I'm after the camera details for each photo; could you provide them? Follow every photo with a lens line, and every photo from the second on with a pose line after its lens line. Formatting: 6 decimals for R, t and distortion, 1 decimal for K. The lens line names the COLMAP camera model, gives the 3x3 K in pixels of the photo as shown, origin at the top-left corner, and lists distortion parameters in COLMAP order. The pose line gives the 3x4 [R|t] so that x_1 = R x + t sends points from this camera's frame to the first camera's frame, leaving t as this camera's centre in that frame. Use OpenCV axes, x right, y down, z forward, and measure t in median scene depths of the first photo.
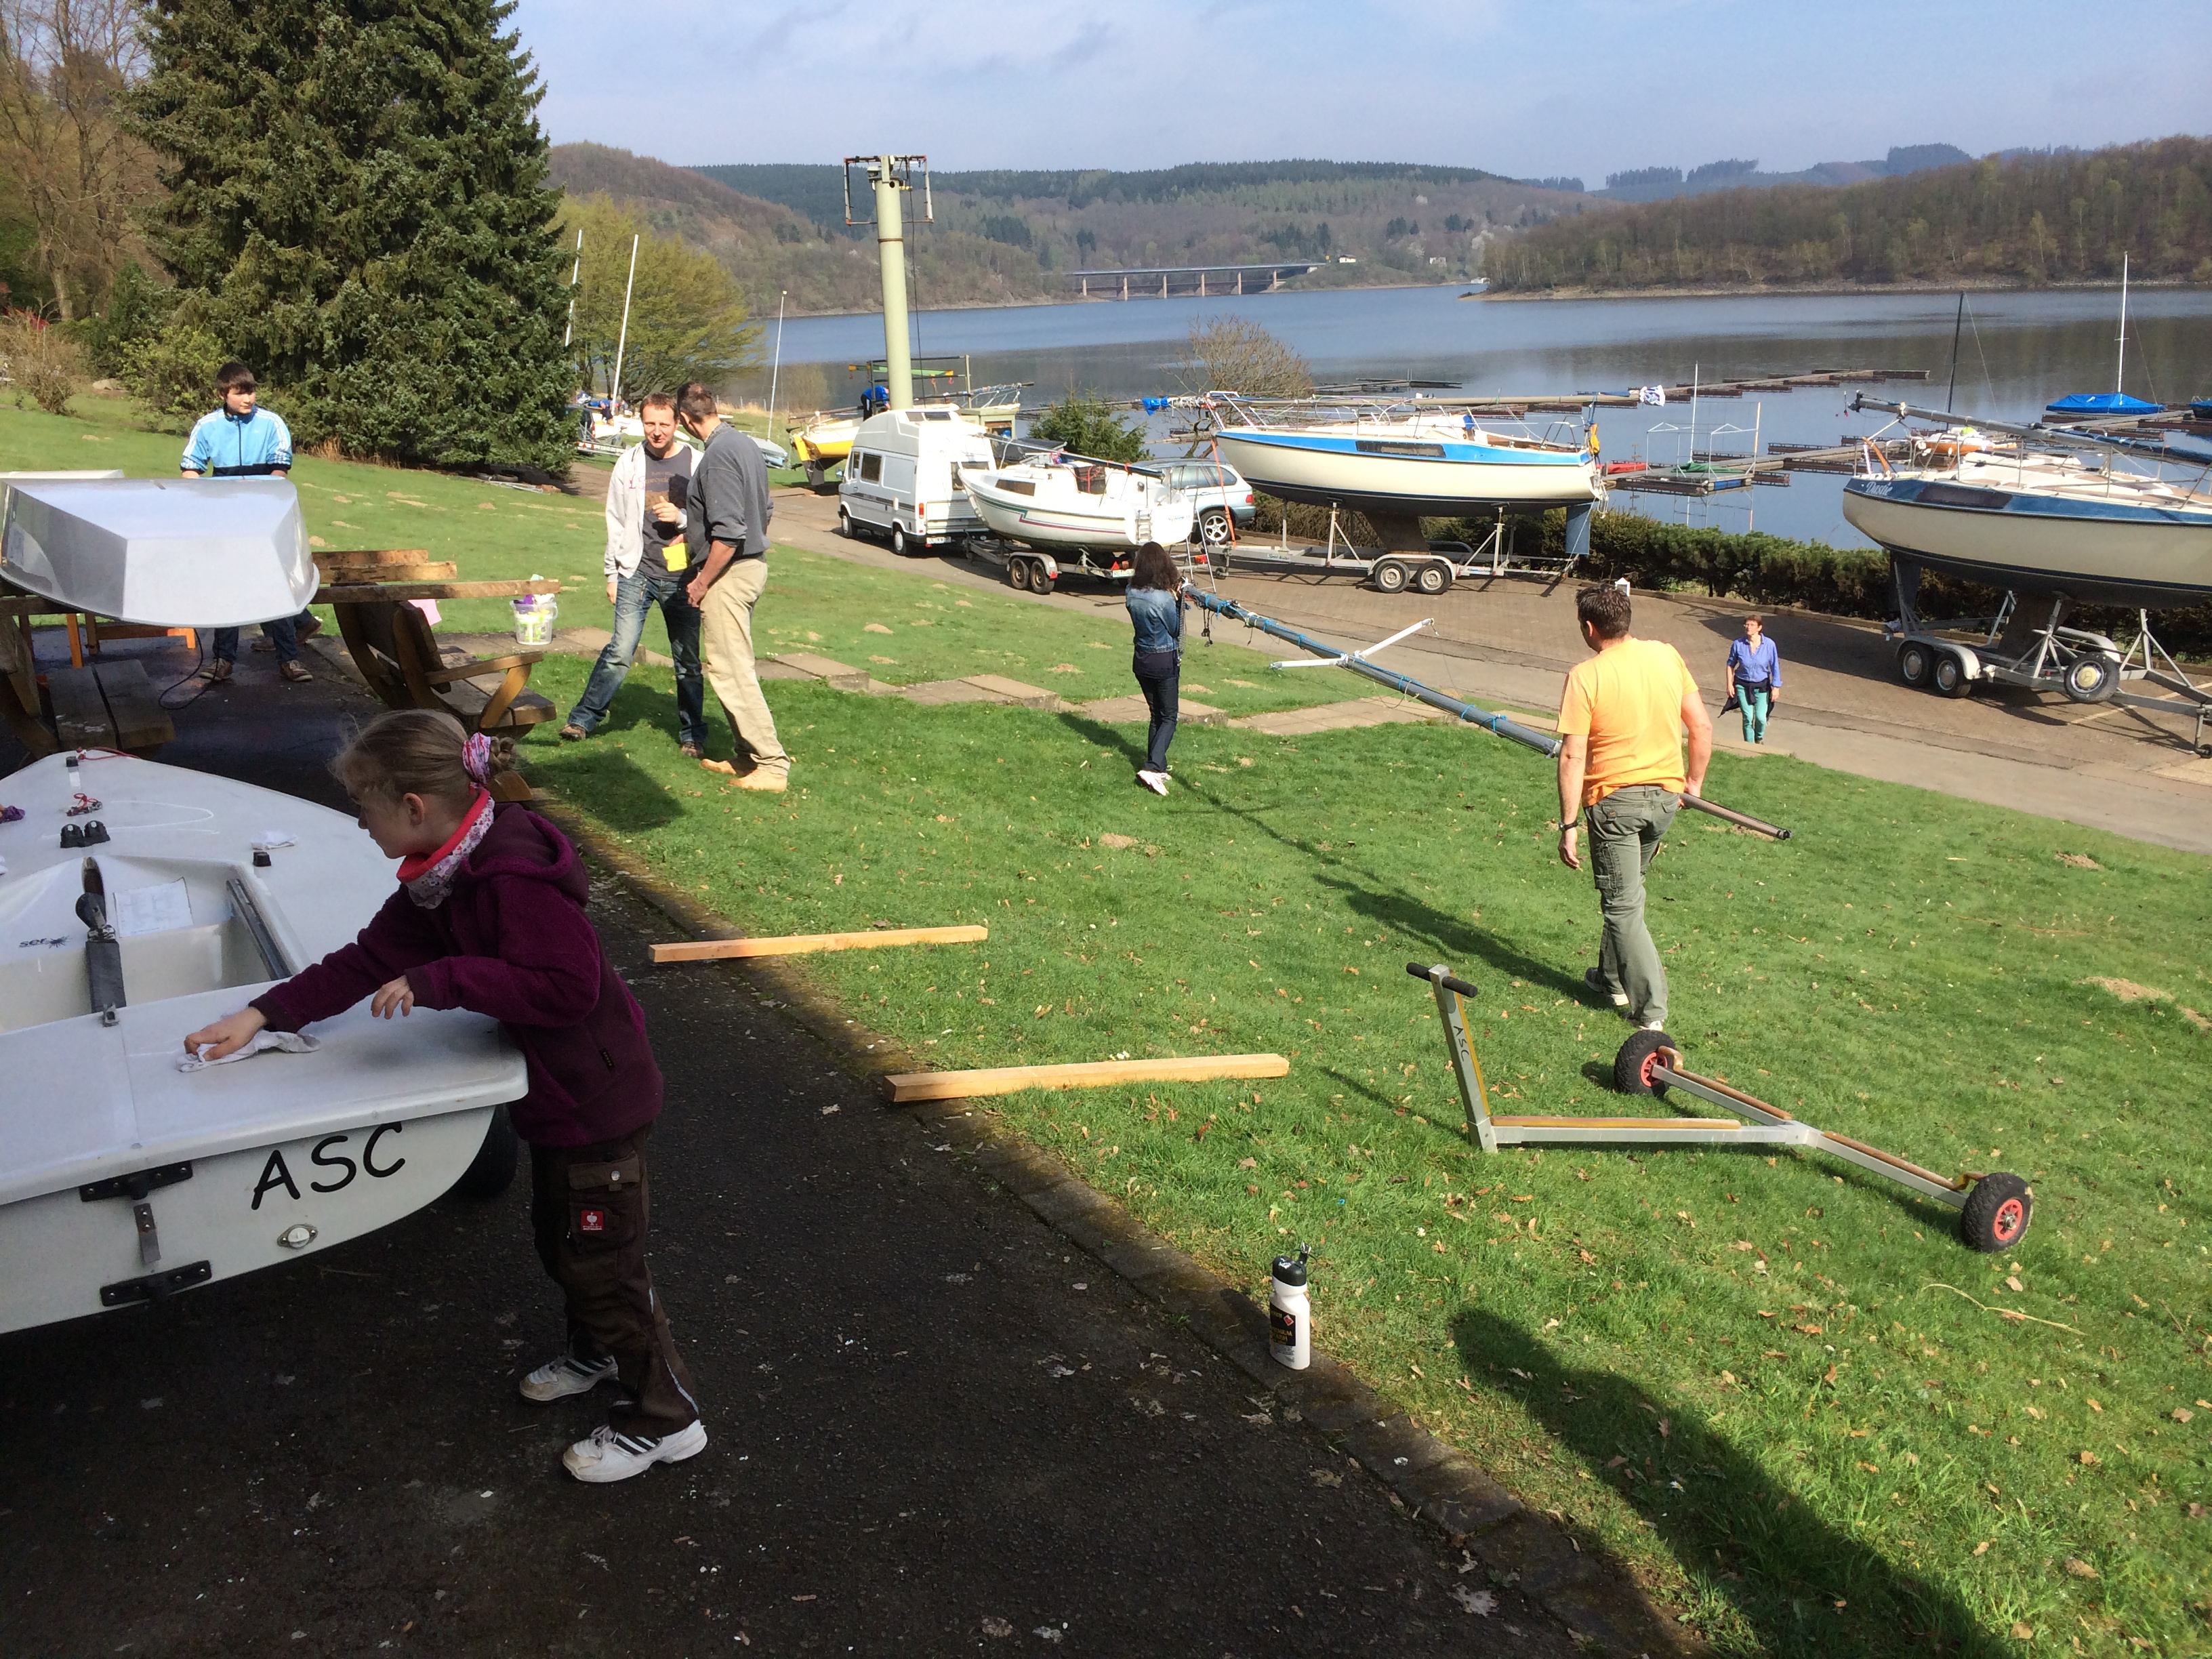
lens RADIAL K [[1915.0, 0, 1115.1], [0, 1915.0, 817.9], [0, 0, 1]] dist [0.084252, -0.100355]
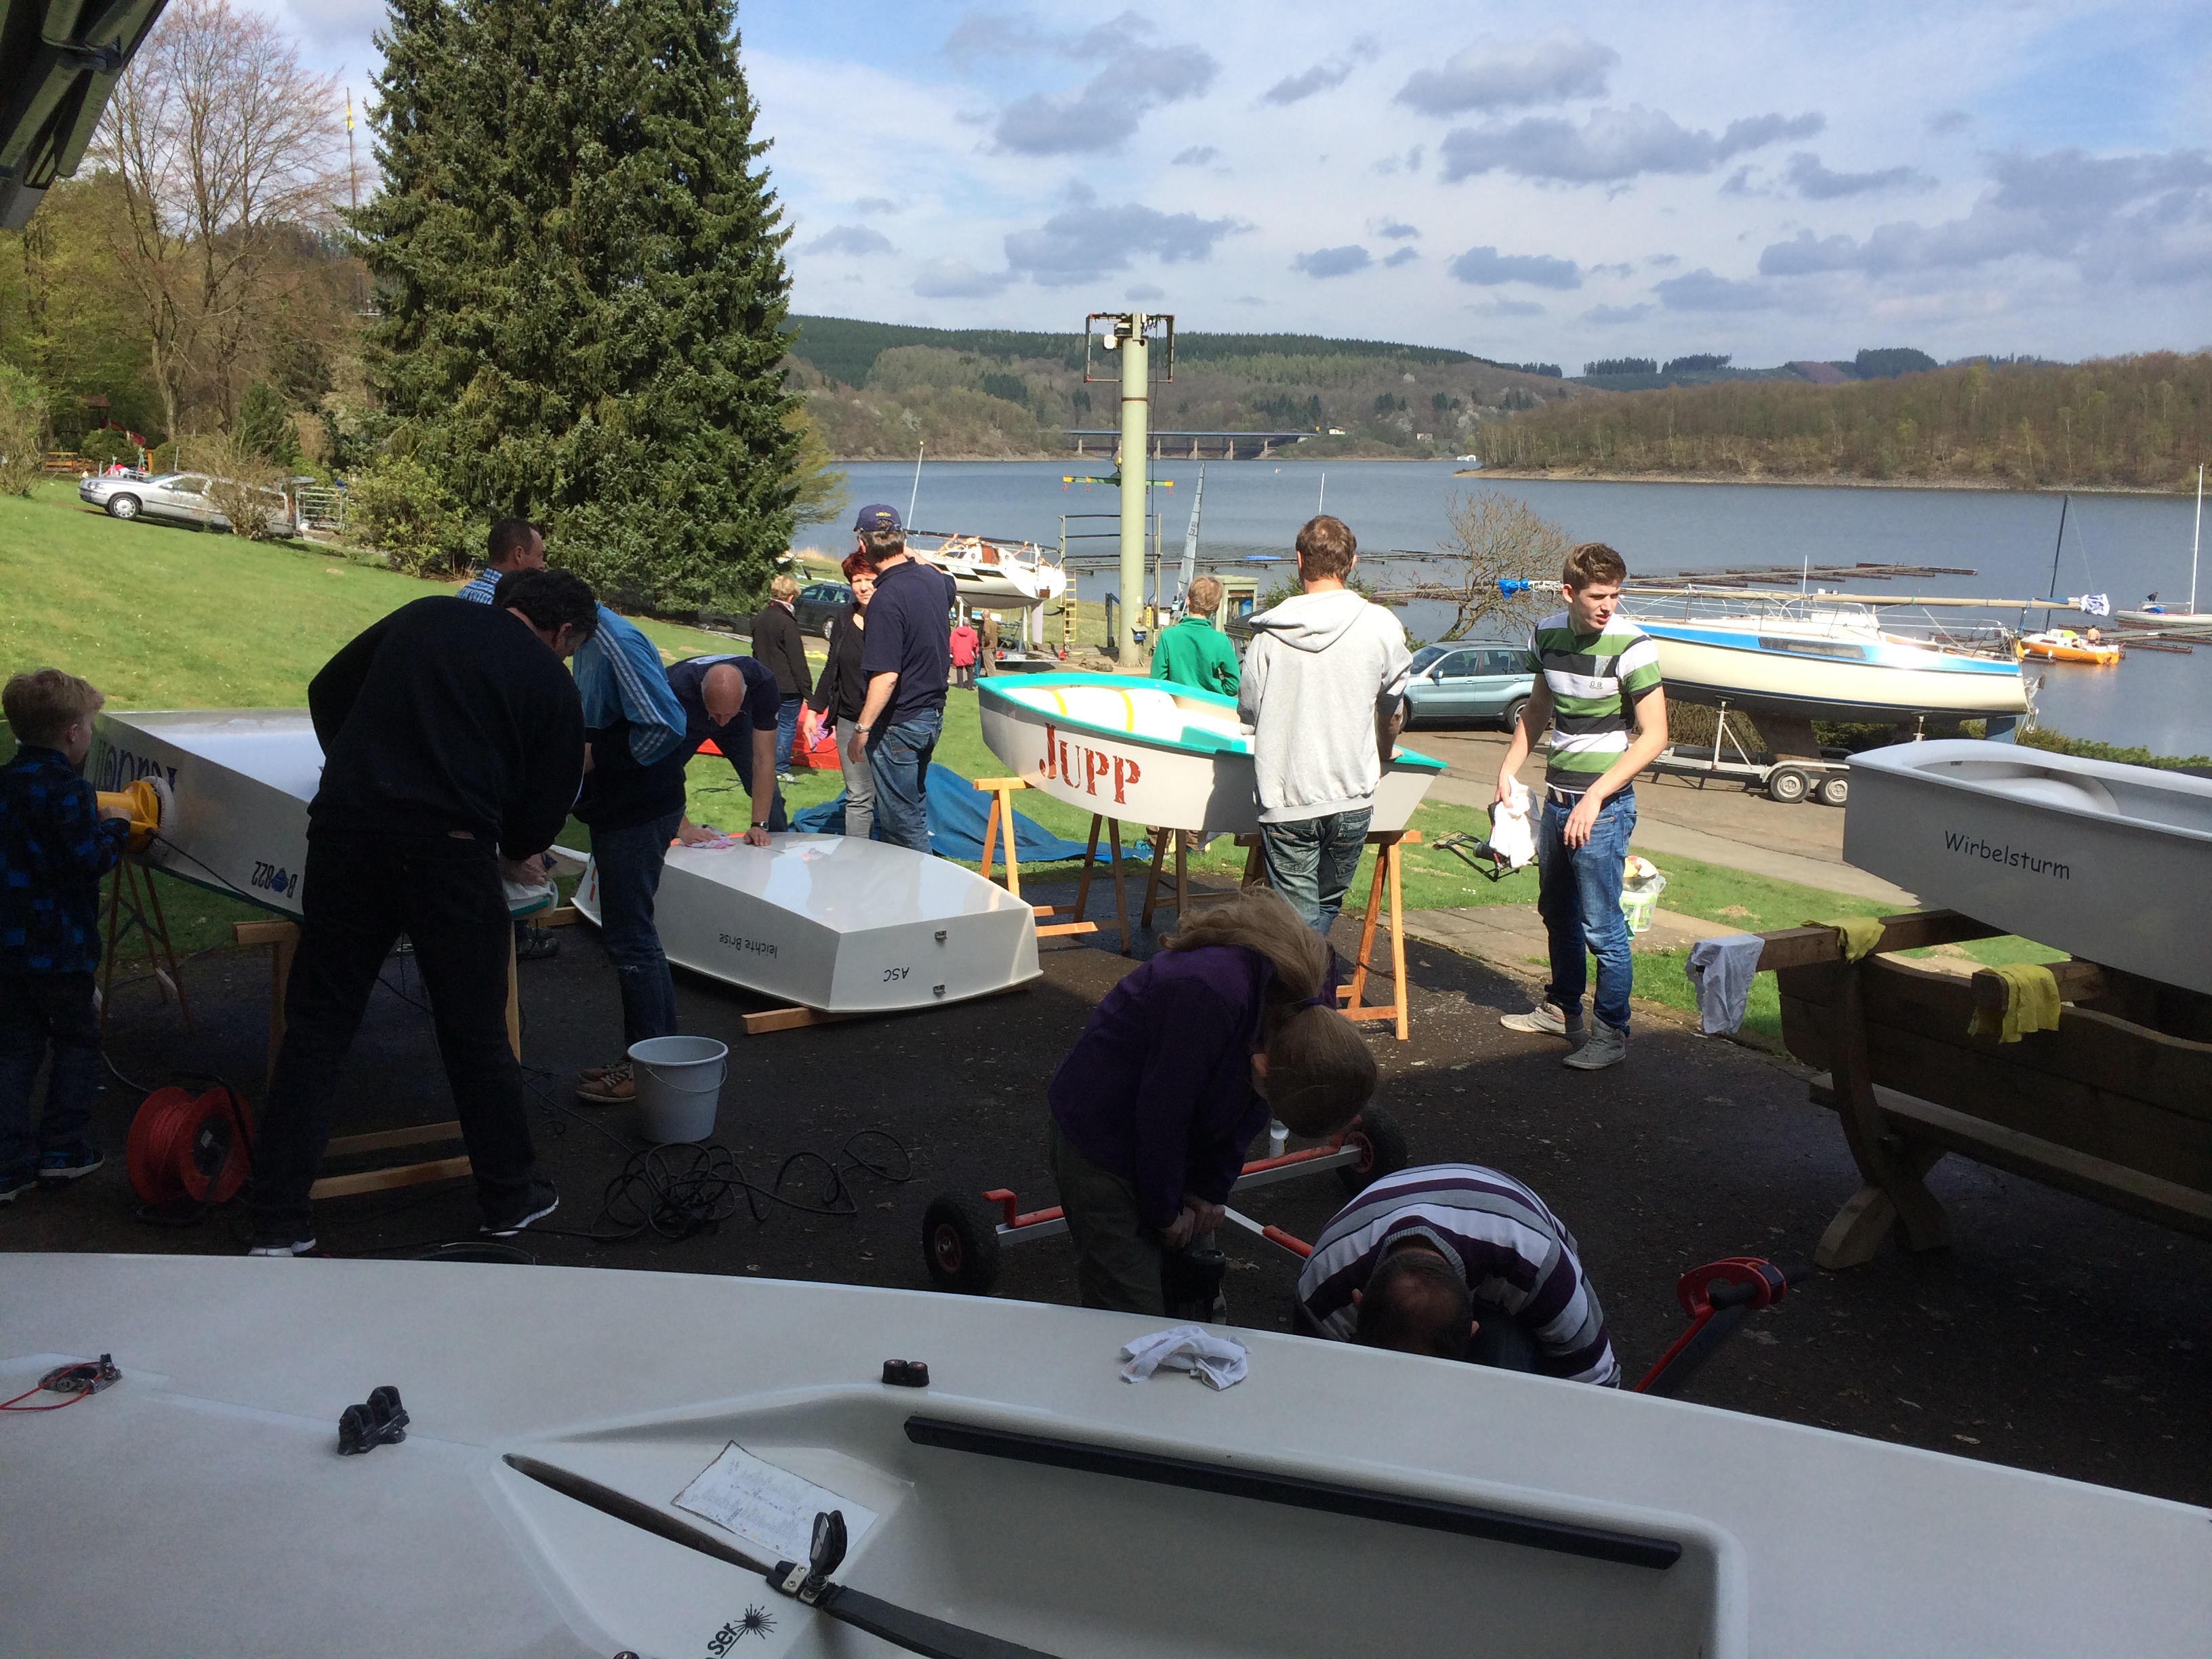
lens RADIAL K [[1915.0, 0, 1116.8], [0, 1915.0, 827.9], [0, 0, 1]] dist [0.084252, -0.100355]
pose [[0.998886, 0.042139, 0.021244, -0.143937], [-0.040474, 0.996471, -0.073541, -0.018337], [-0.024268, 0.072599, 0.997066, 0.069098]]
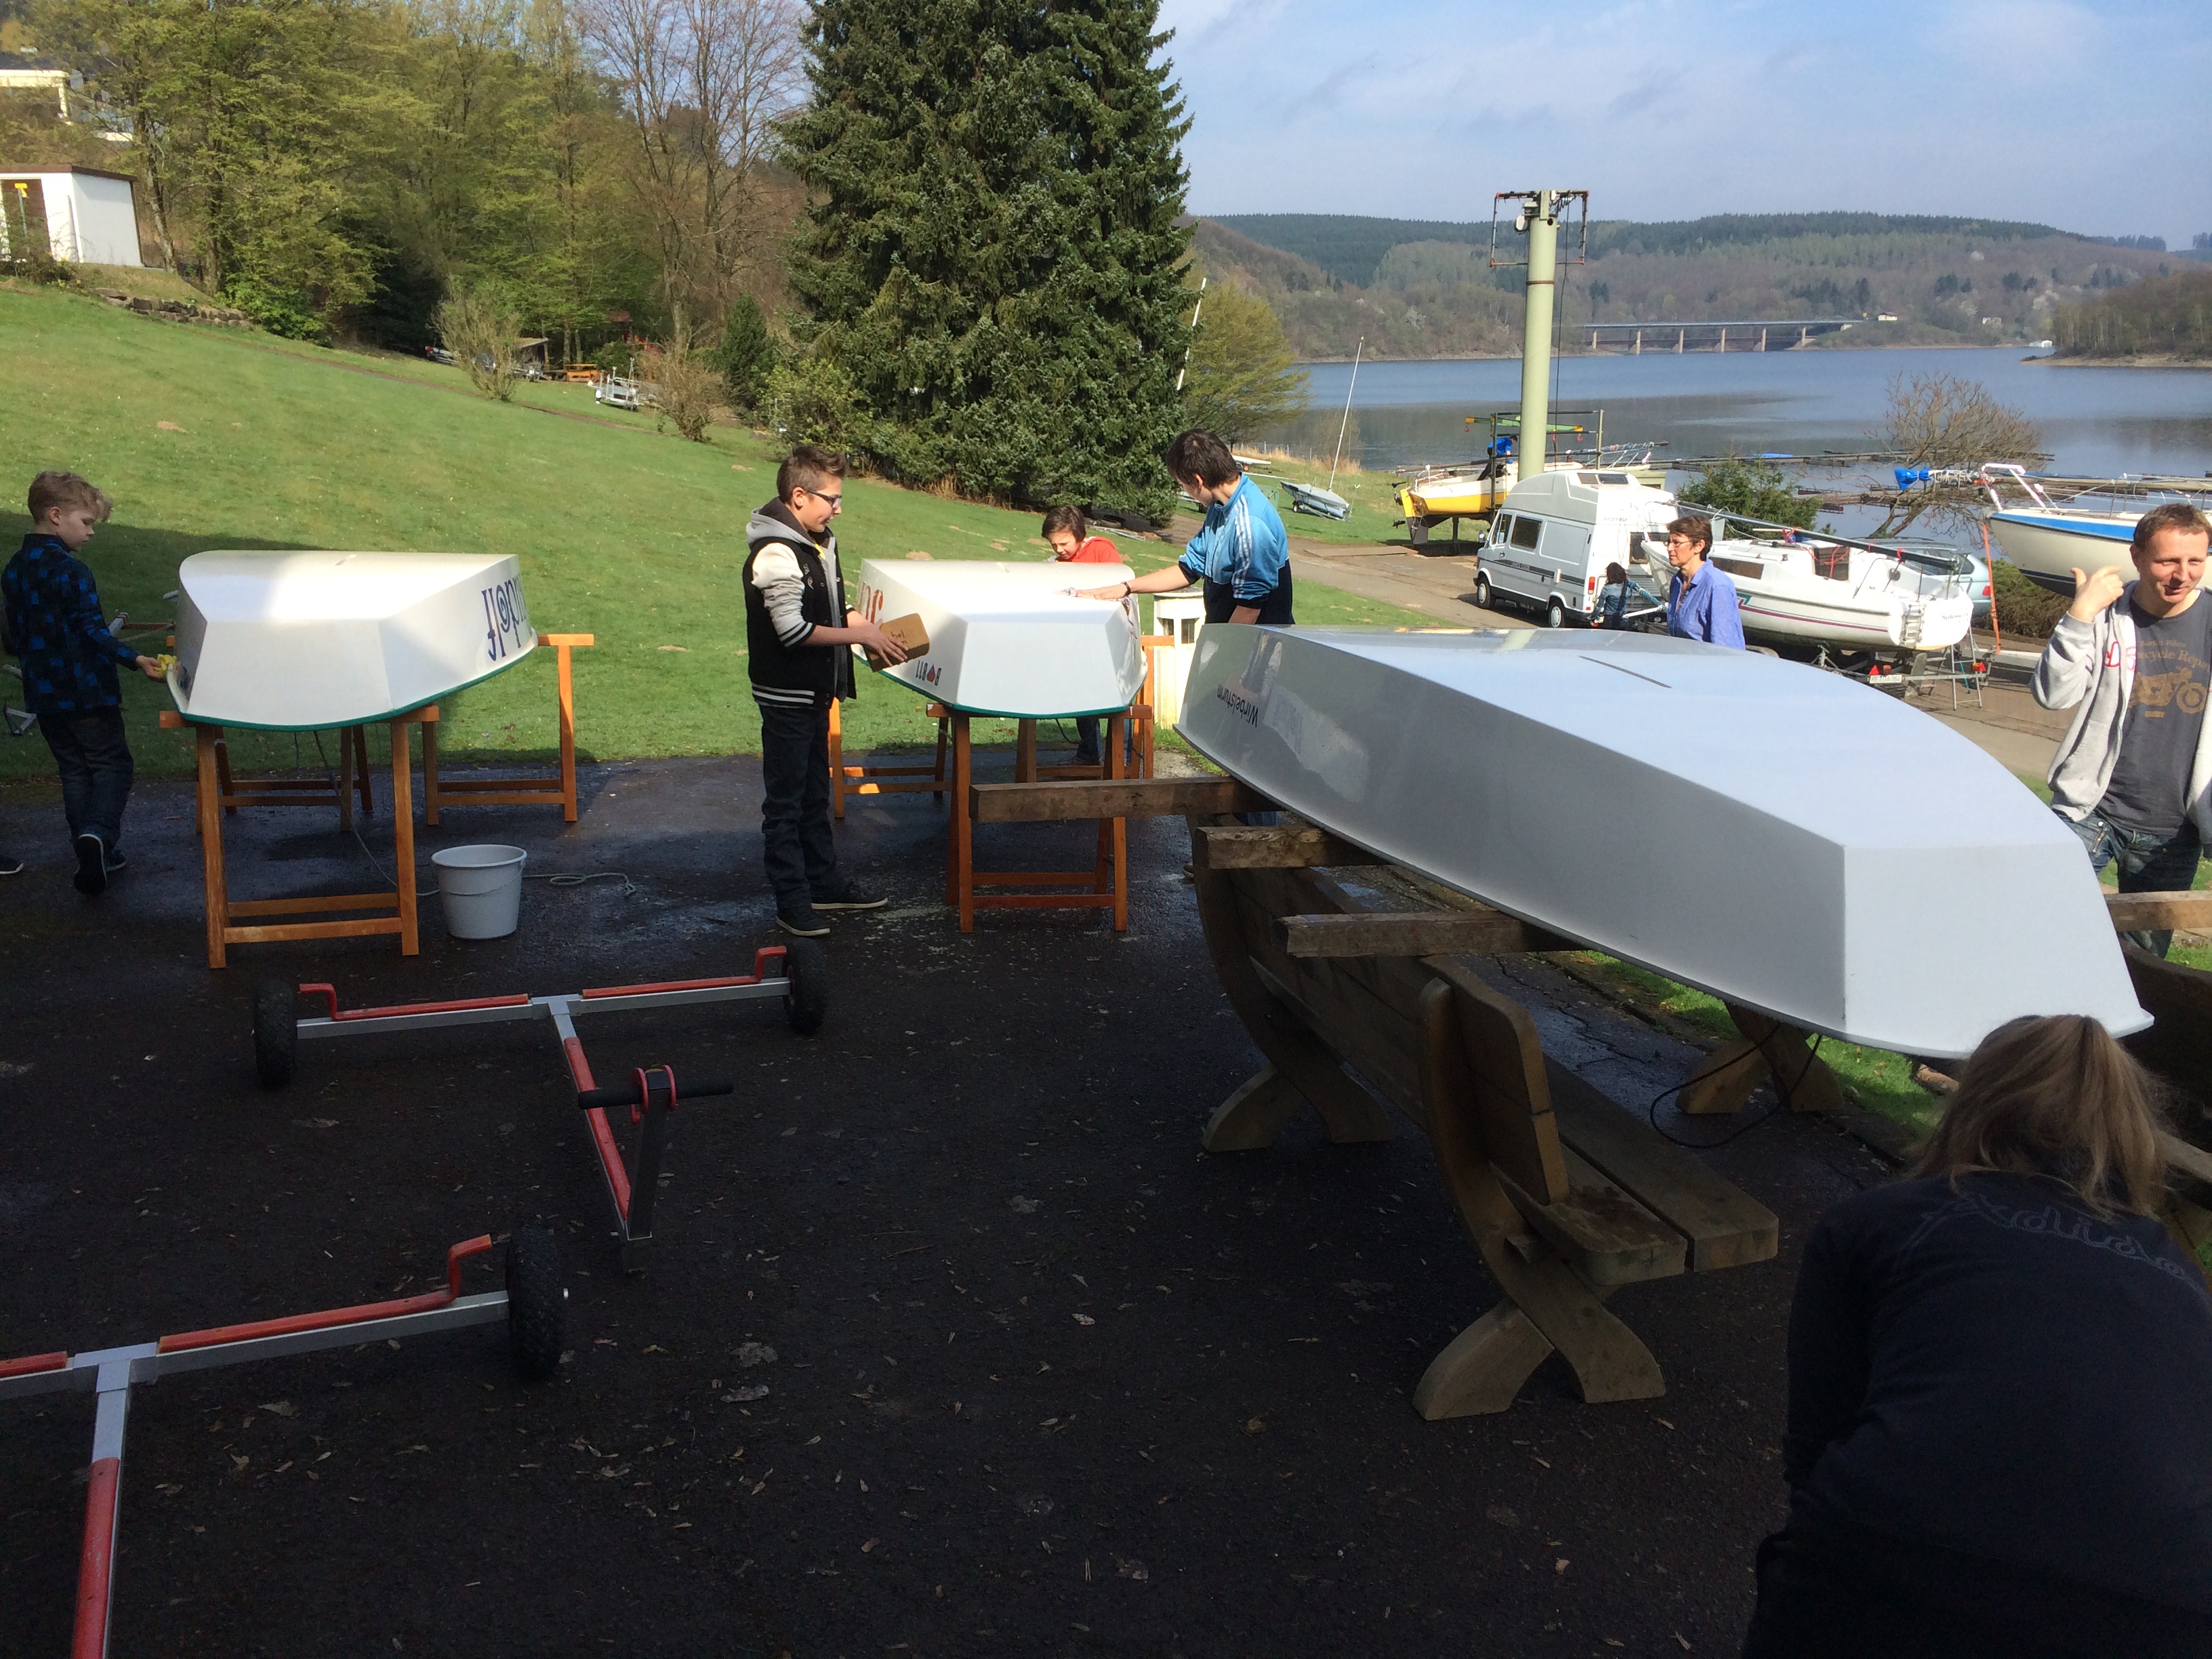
lens RADIAL K [[1915.0, 0, 1112.2], [0, 1915.0, 816.3], [0, 0, 1]] dist [0.084252, -0.100355]
pose [[0.968987, 0.085884, -0.231709, -0.083218], [-0.091464, 0.995718, -0.013426, -0.018861], [0.229564, 0.034203, 0.972693, 0.078922]]
